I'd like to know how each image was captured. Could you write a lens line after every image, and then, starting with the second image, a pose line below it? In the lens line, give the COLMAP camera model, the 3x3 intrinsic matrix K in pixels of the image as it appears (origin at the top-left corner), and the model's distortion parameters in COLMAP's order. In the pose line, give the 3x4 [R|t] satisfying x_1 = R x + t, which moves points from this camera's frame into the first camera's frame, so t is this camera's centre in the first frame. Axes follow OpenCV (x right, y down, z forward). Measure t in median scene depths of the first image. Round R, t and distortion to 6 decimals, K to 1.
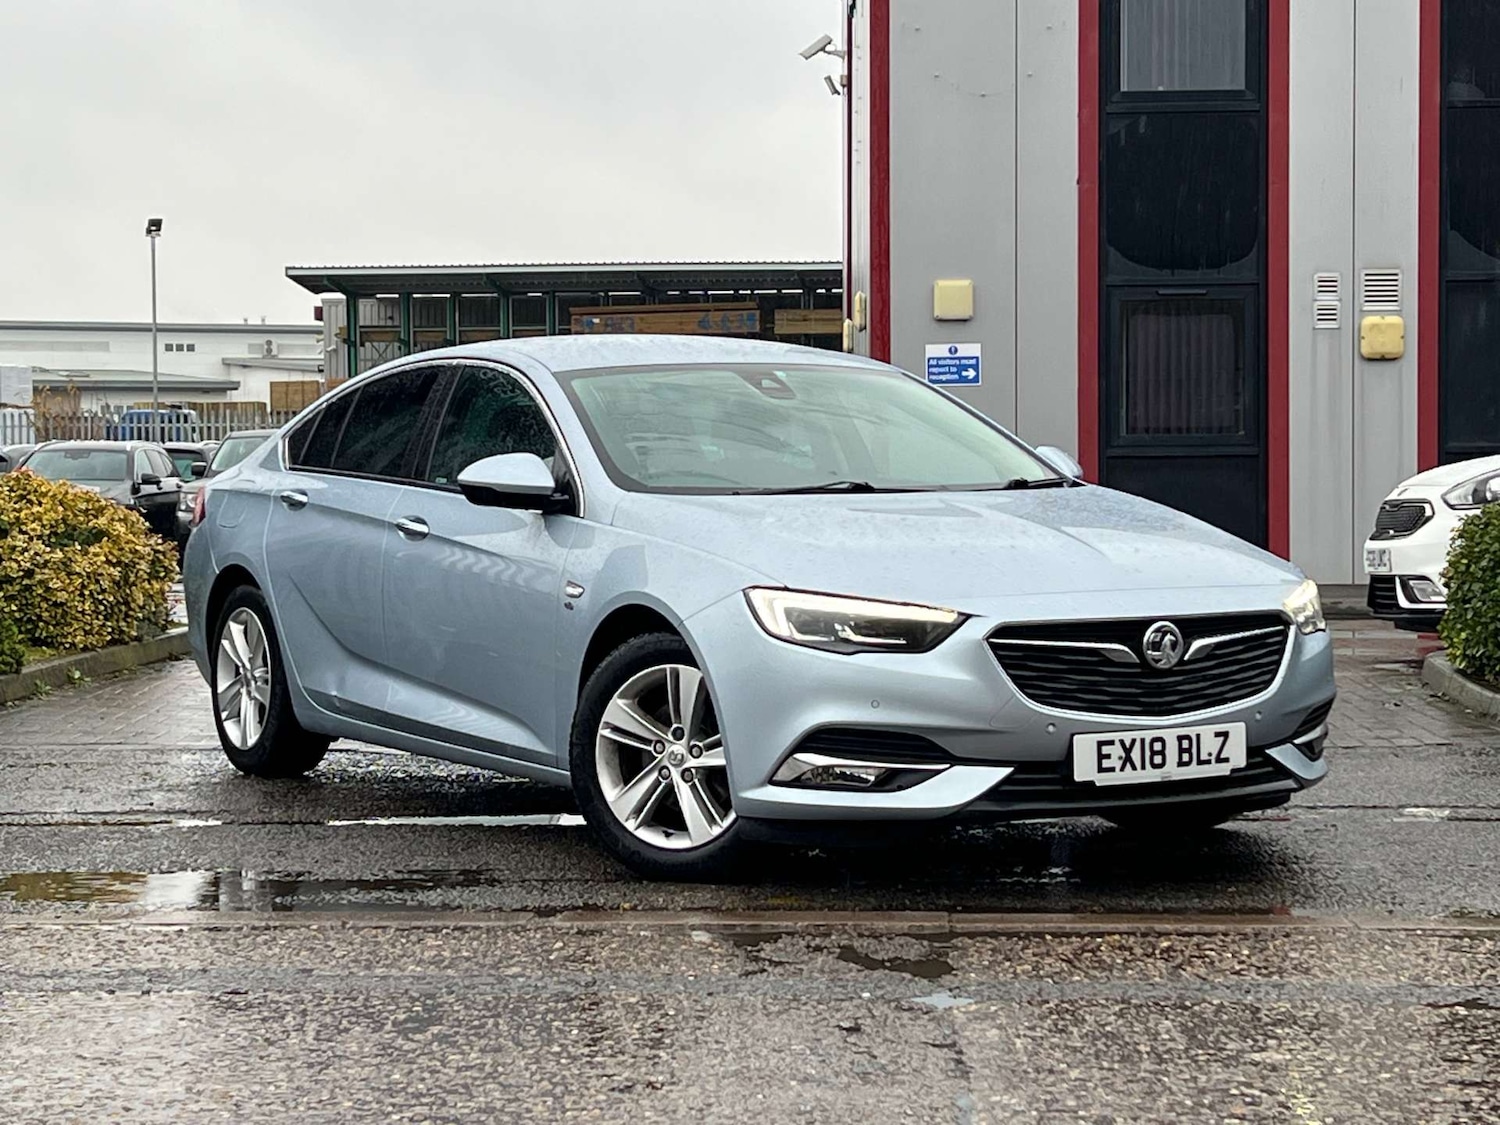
lens RADIAL K [[5023.2, 0, 821.9], [0, 5023.2, 562.5], [0, 0, 1]] dist [0.792625, 2.310996]
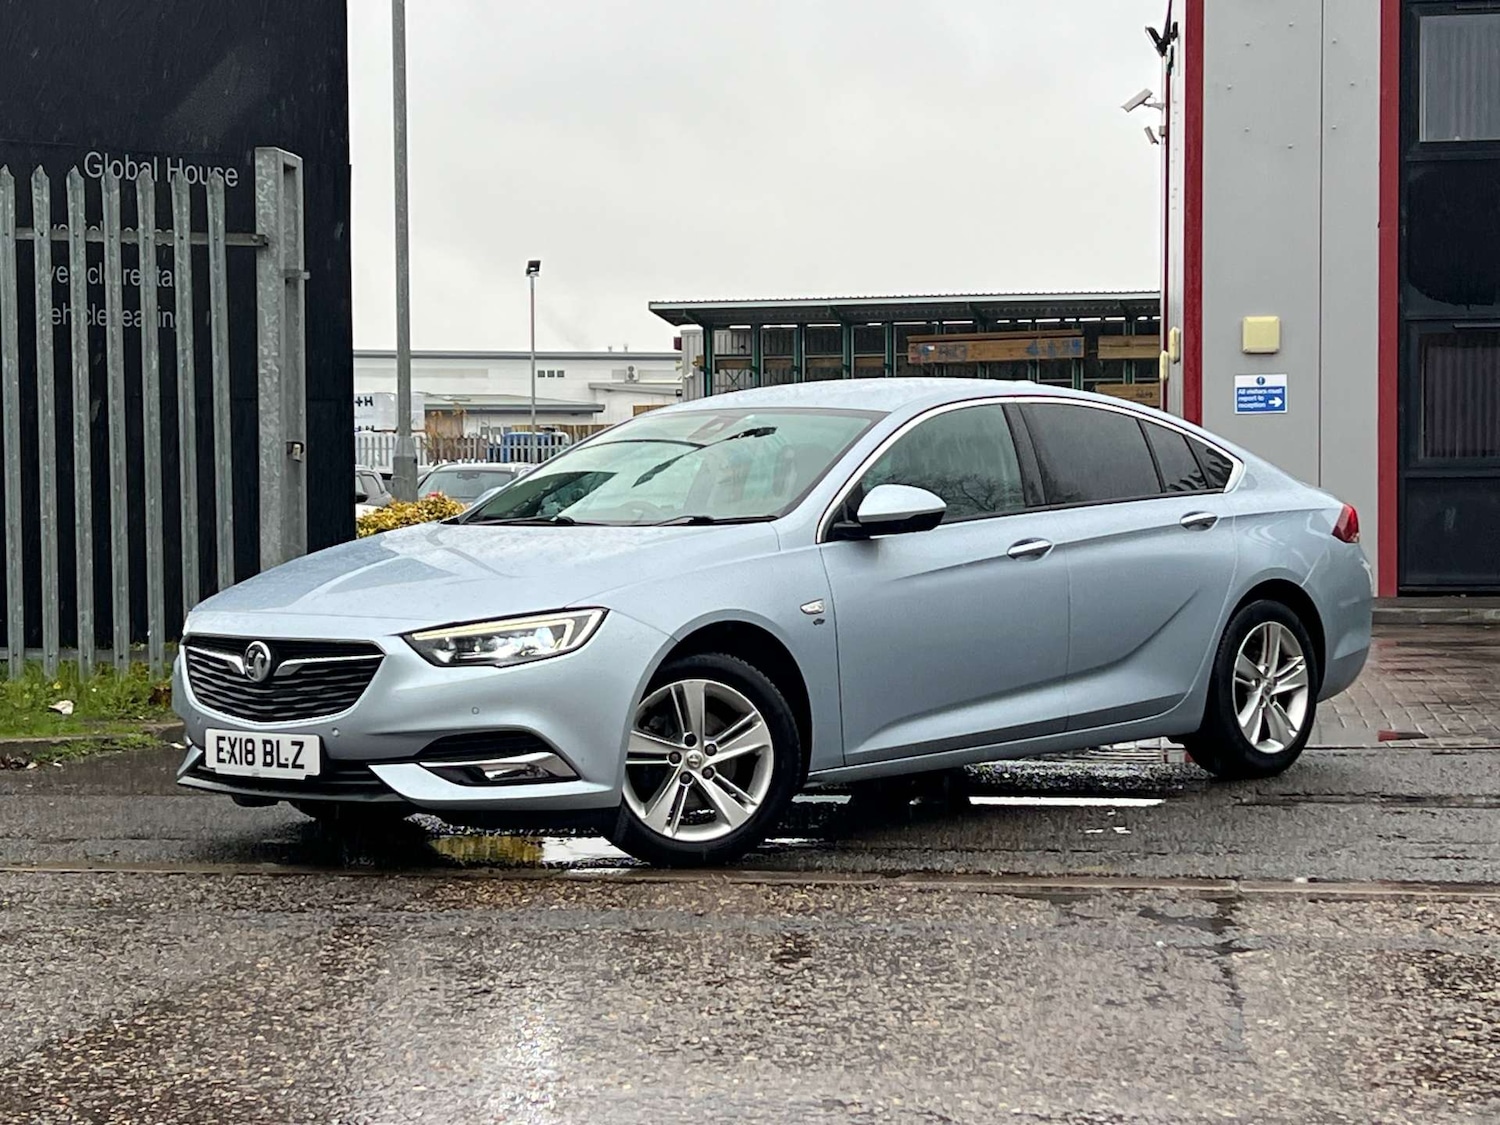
lens RADIAL K [[5664.7, 0, 716.0], [0, 5664.7, 597.7], [0, 0, 1]] dist [1.068946, -6.278747]
pose [[0.996676, 0.002498, -0.081429, 0.012184], [-0.001877, 0.999969, 0.007706, -0.005751], [0.081446, -0.007528, 0.996649, -0.314677]]
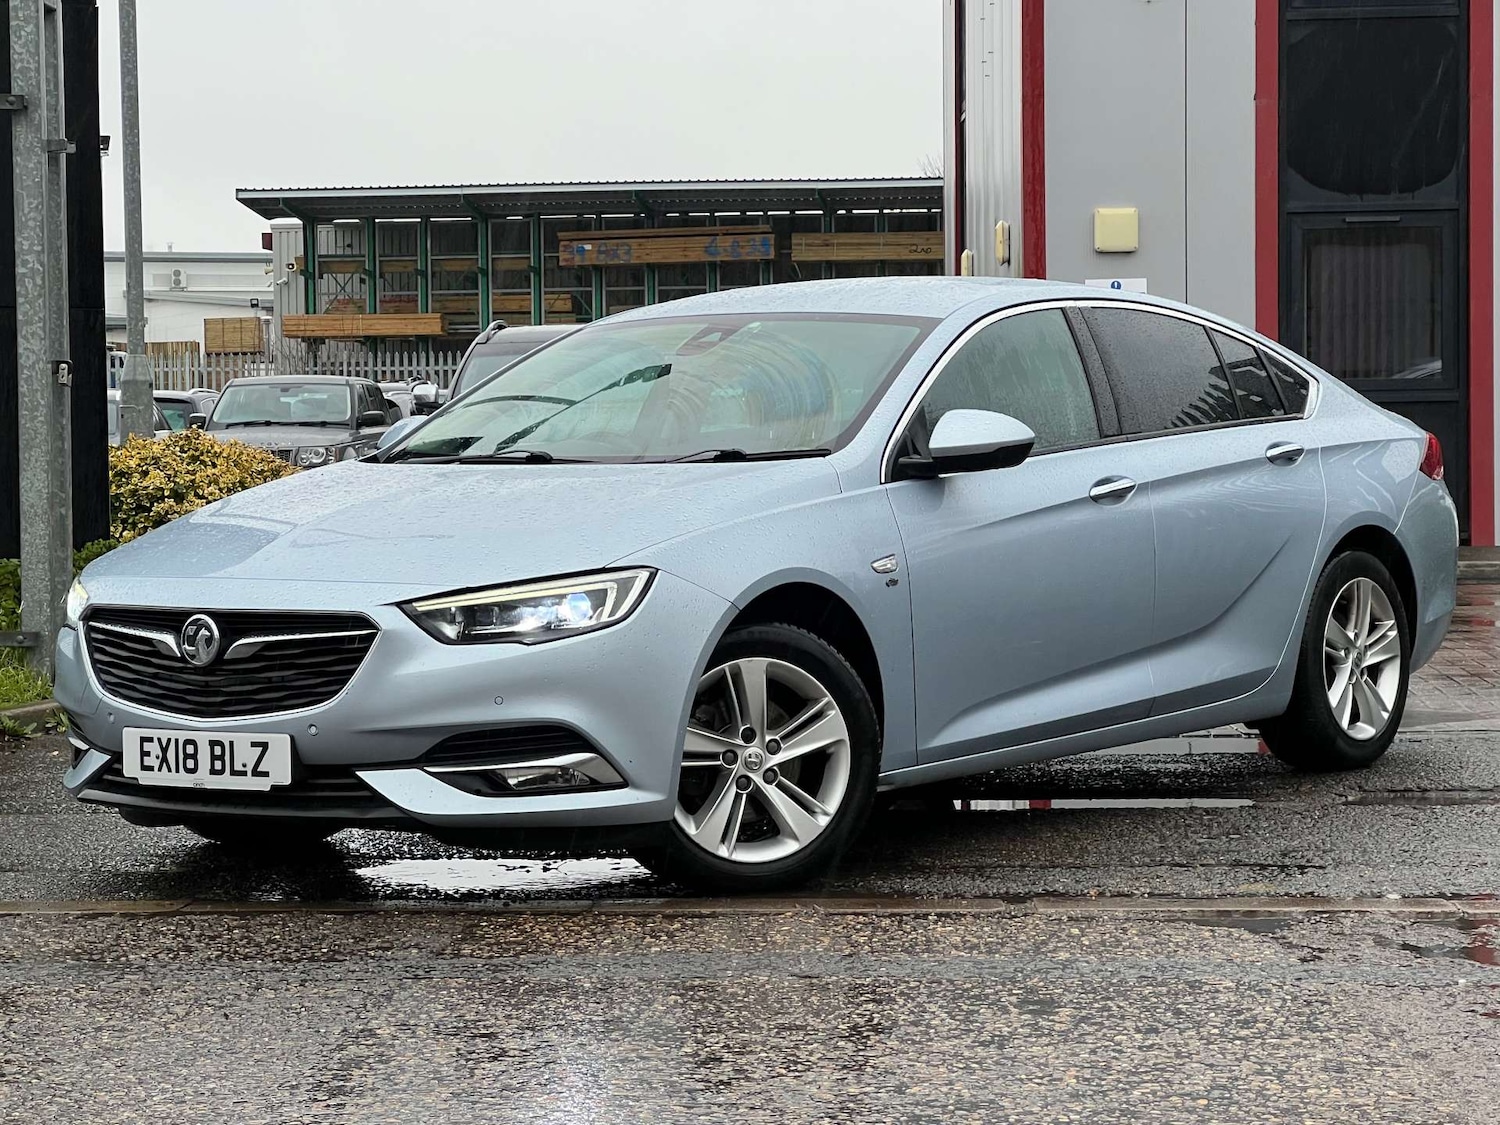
lens RADIAL K [[6549.3, 0, 596.0], [0, 6549.3, 561.6], [0, 0, 1]] dist [0.121051, 26.531379]
pose [[0.993509, -0.007321, 0.113522, -0.254154], [0.006364, 0.999941, 0.008791, -0.004819], [-0.113579, -0.008012, 0.993497, -0.196178]]
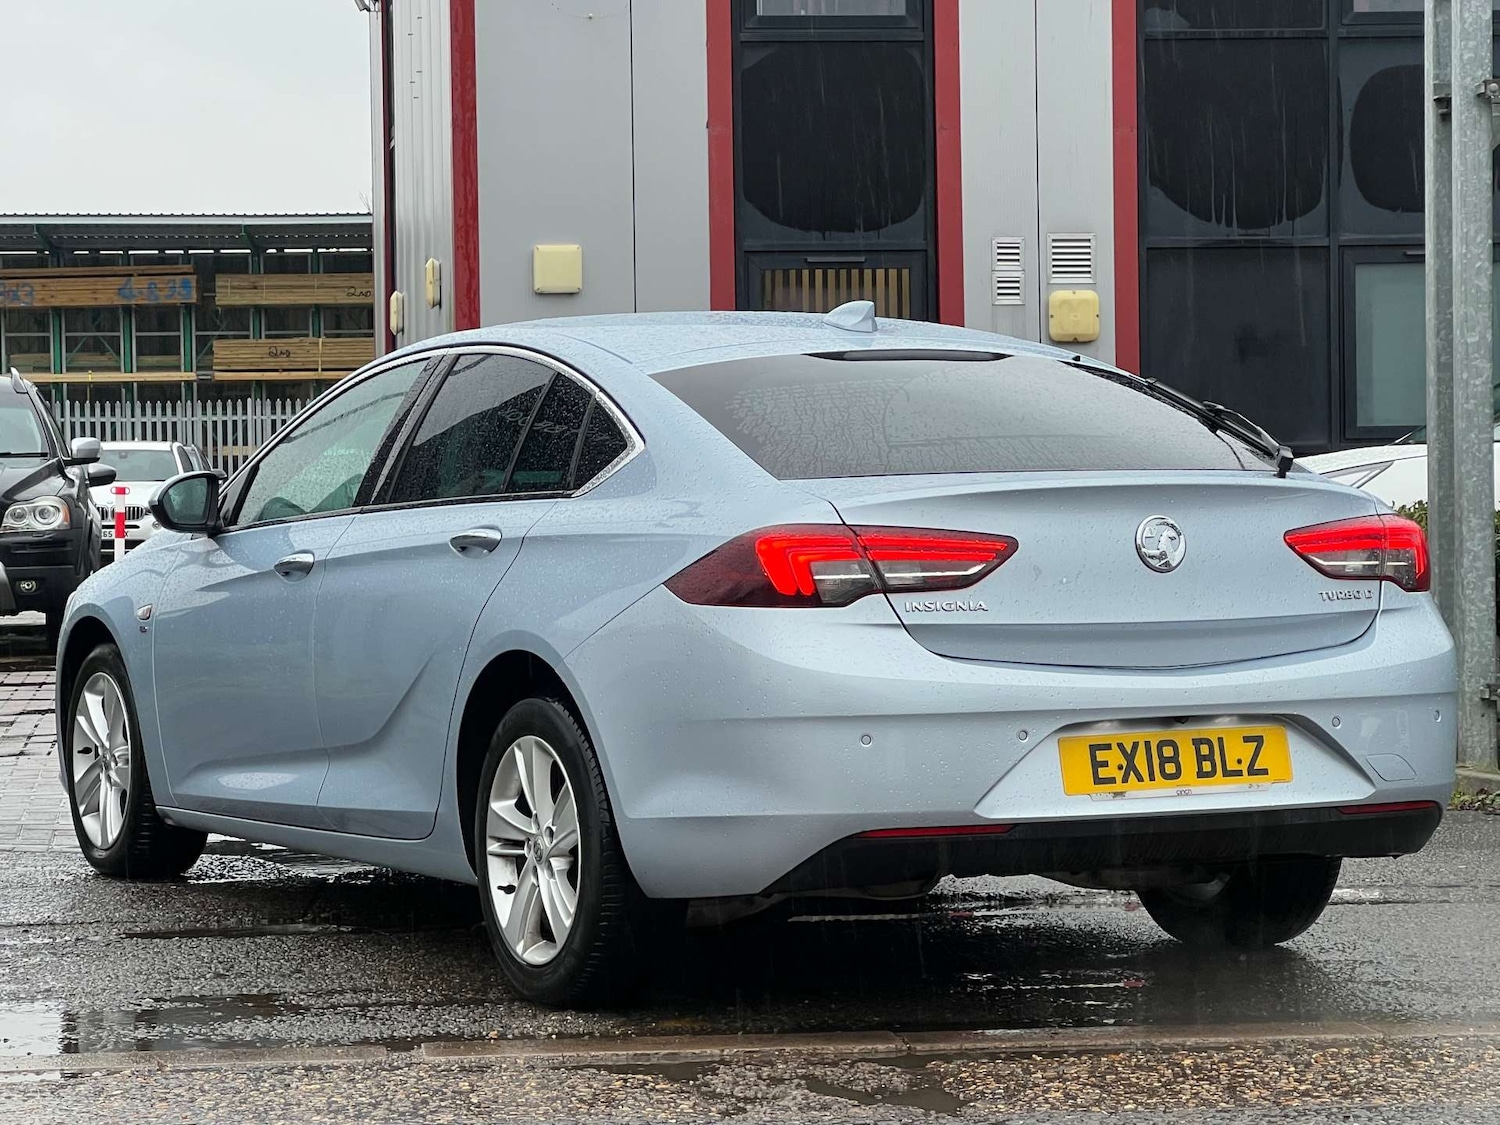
lens RADIAL K [[6458.4, 0, 785.7], [0, 6458.4, 562.3], [0, 0, 1]] dist [-0.118152, 40.624861]
pose [[0.978367, -0.012320, 0.206509, -0.194498], [0.012004, 0.999924, 0.002783, -0.009685], [-0.206528, -0.000244, 0.978441, -0.026827]]
